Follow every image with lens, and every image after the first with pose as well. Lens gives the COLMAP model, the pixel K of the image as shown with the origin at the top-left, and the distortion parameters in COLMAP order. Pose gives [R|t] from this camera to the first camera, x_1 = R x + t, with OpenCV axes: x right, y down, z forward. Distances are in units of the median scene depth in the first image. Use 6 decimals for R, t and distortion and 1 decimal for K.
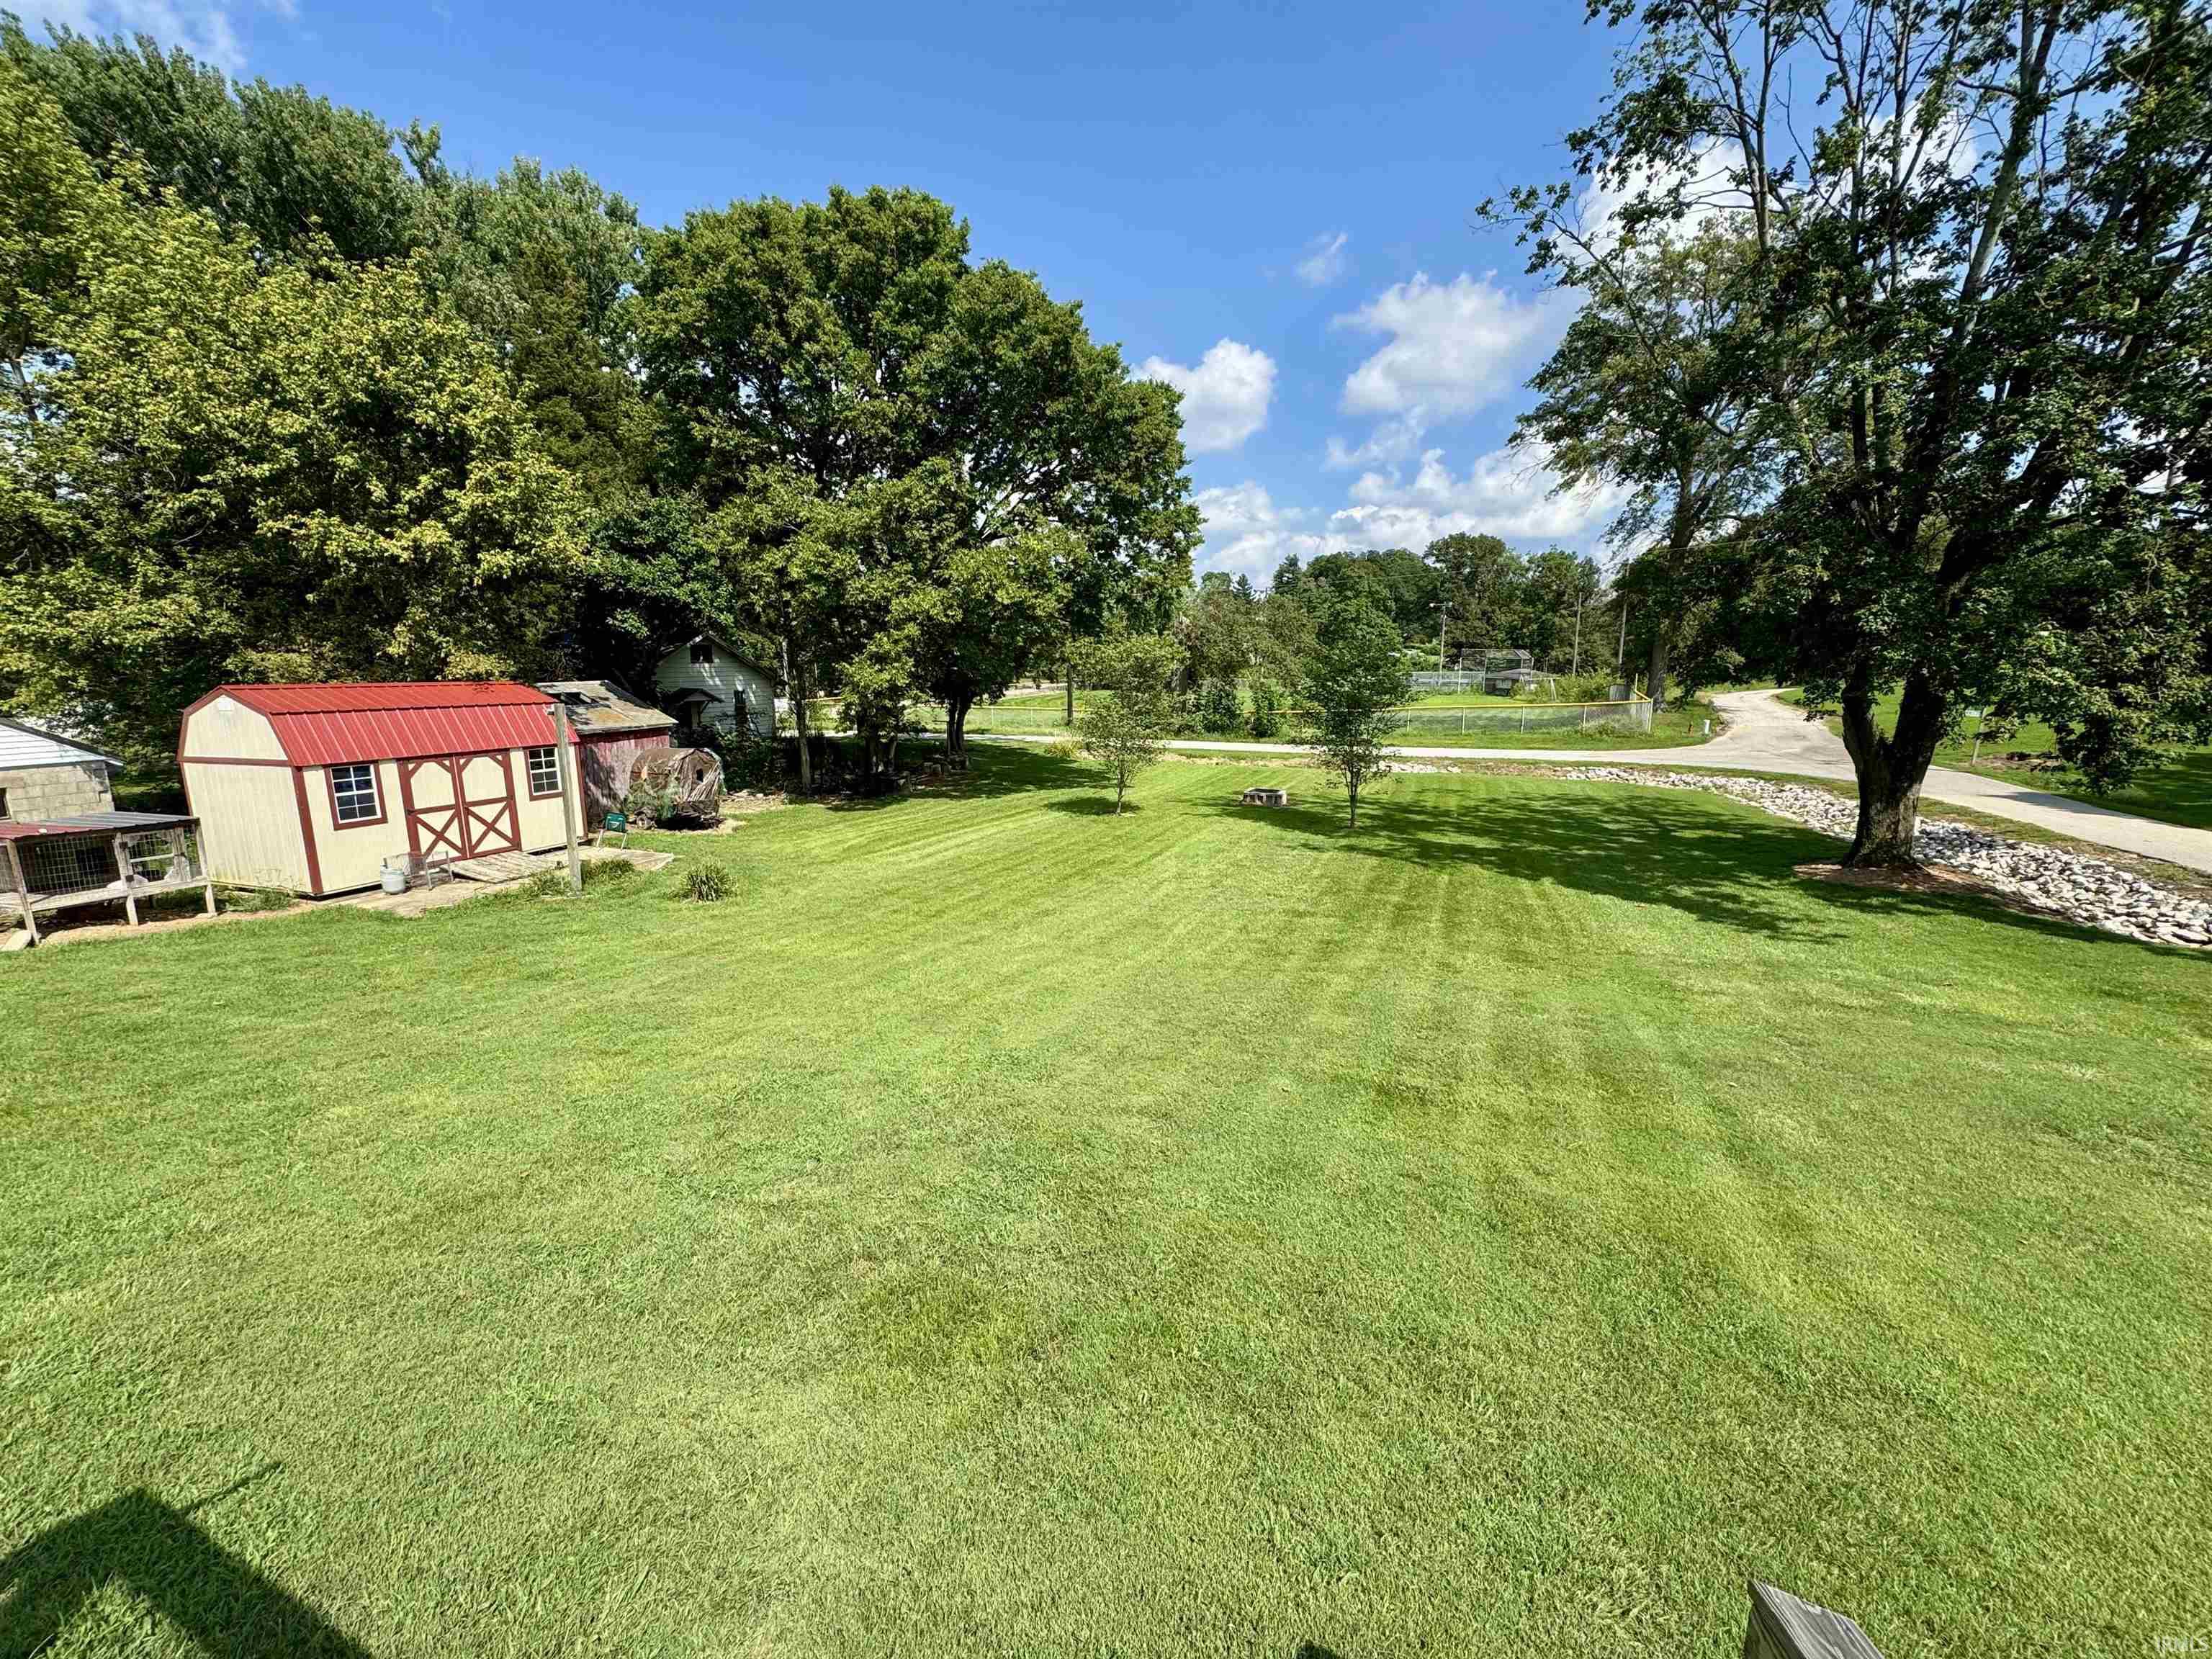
lens RADIAL K [[879.8, 0, 1109.9], [0, 879.8, 826.0], [0, 0, 1]] dist [-0.000594, 0.000226]
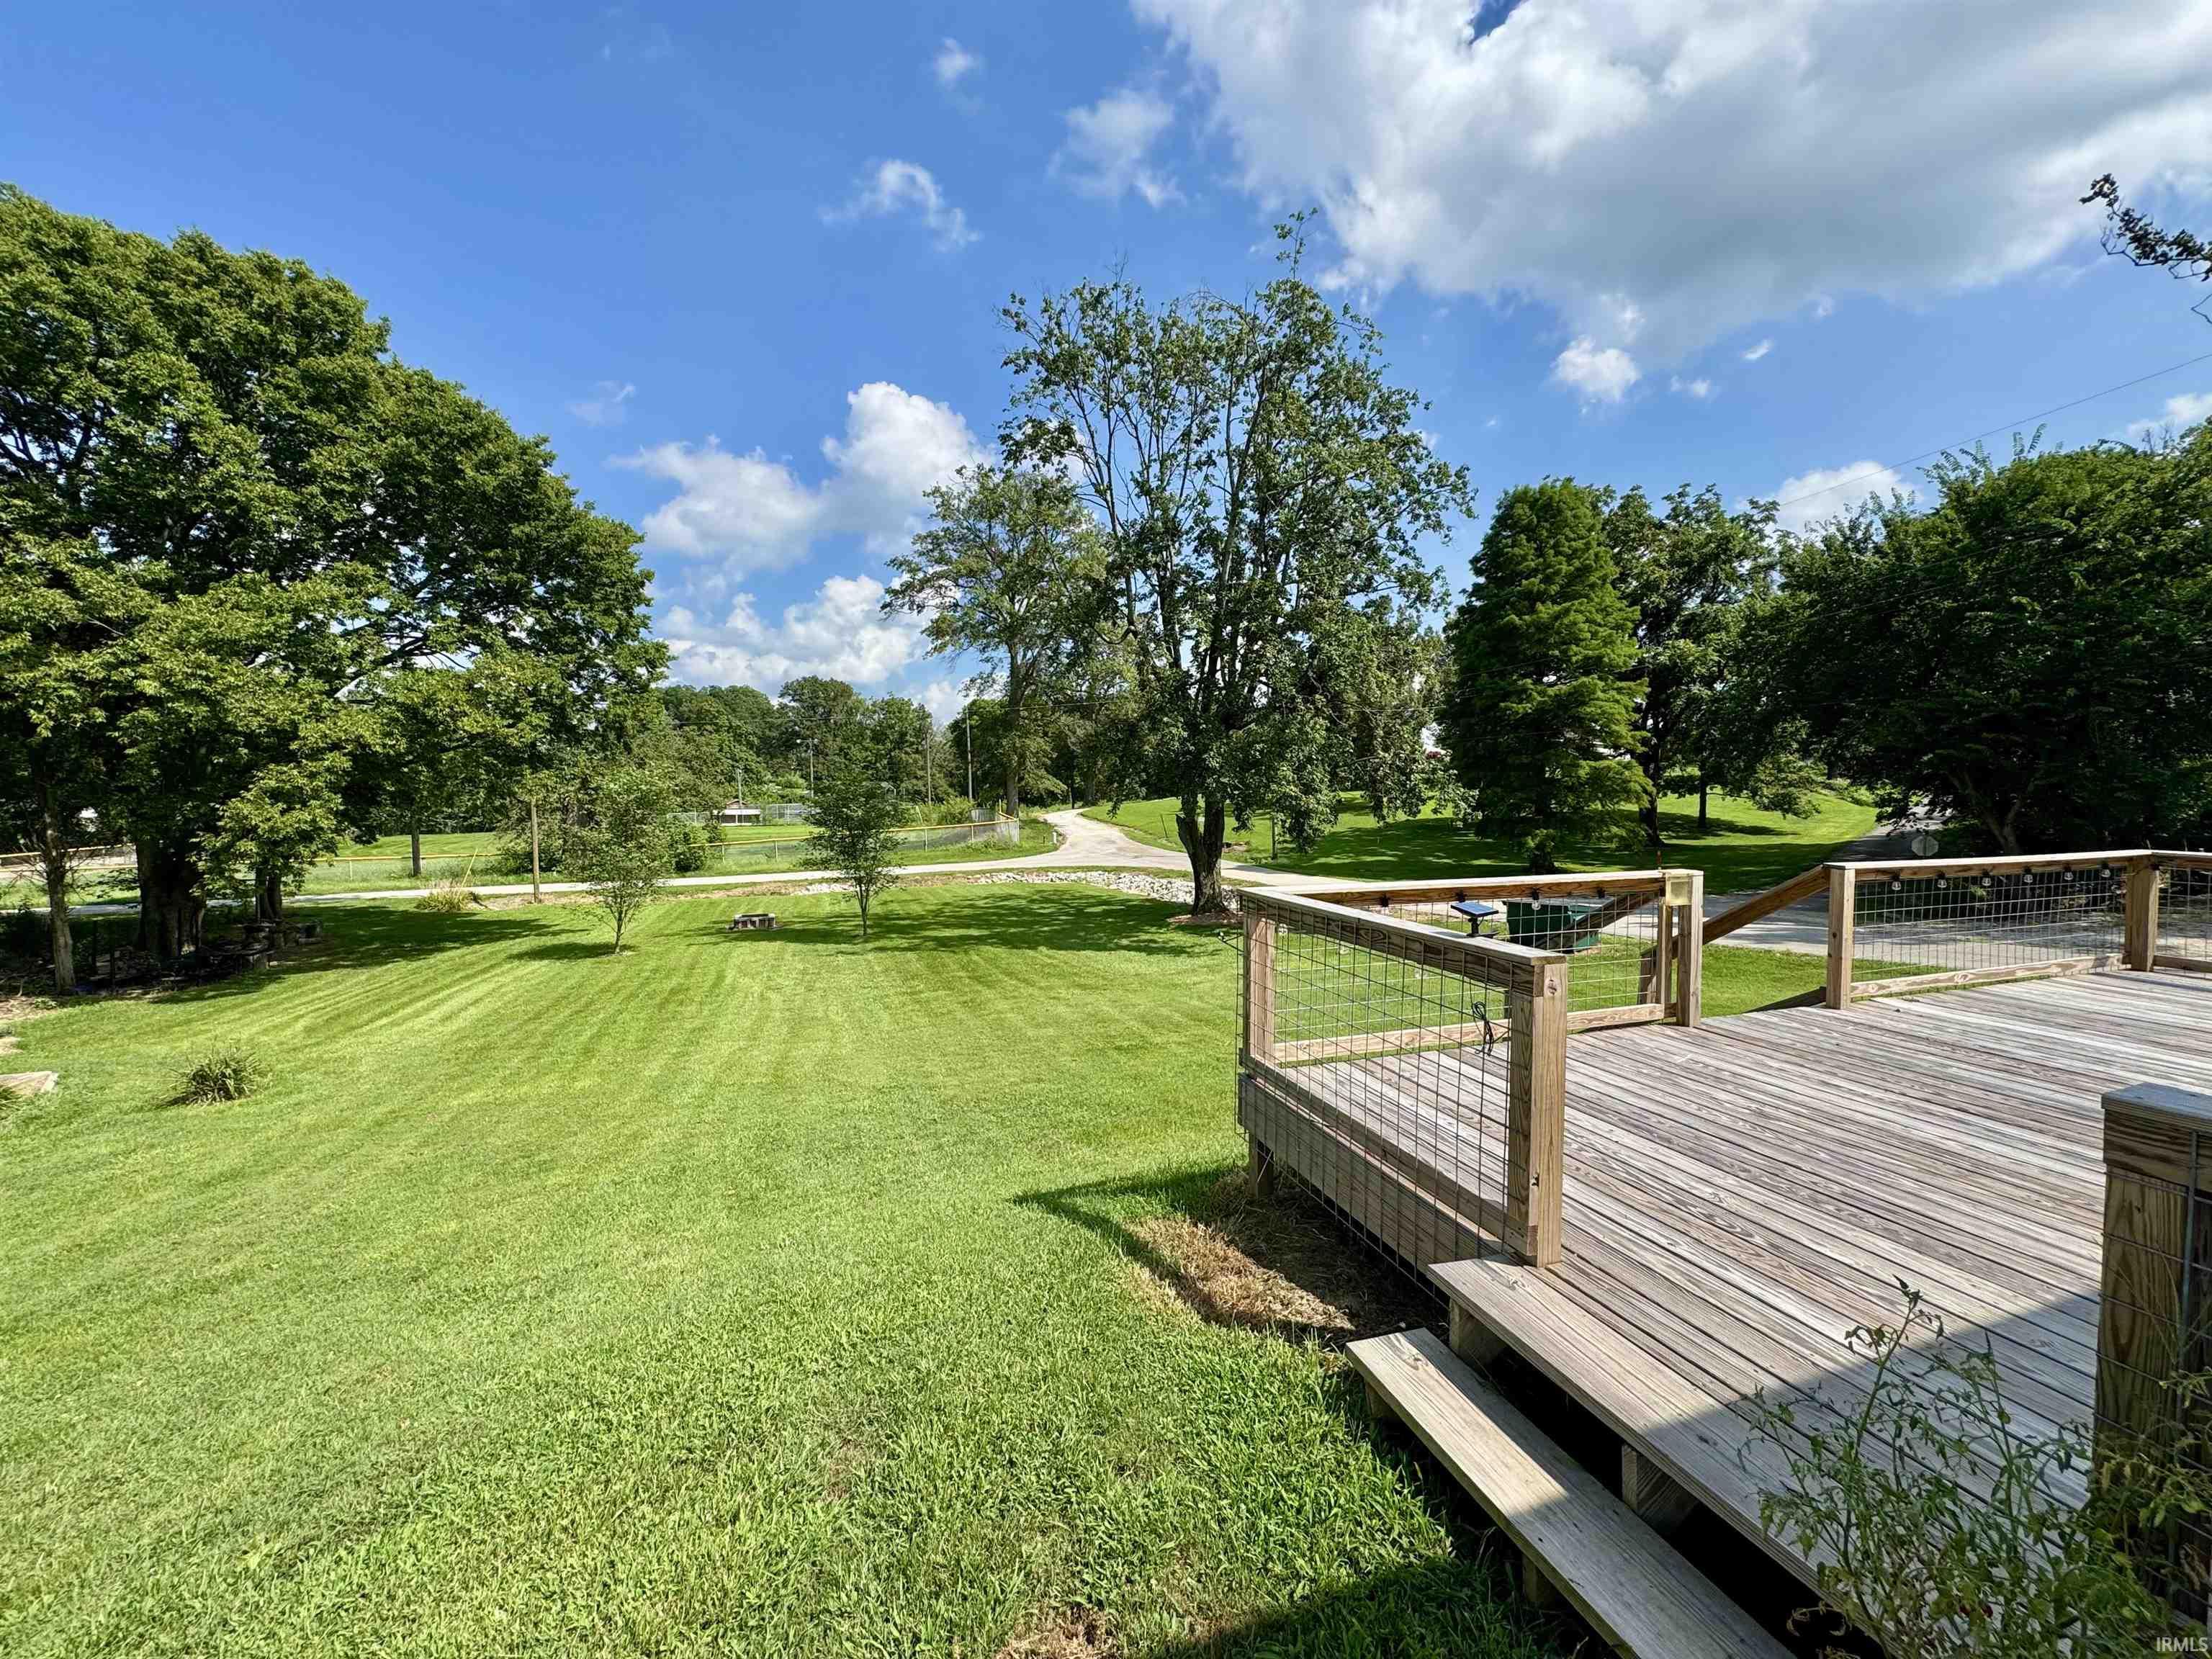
lens RADIAL K [[888.4, 0, 1106.4], [0, 888.4, 825.9], [0, 0, 1]] dist [0.000685, 0.000463]
pose [[0.753894, -0.039900, 0.655784, -0.235129], [0.137428, 0.985650, -0.098017, 0.018534], [-0.642462, 0.164017, 0.748559, -0.079389]]
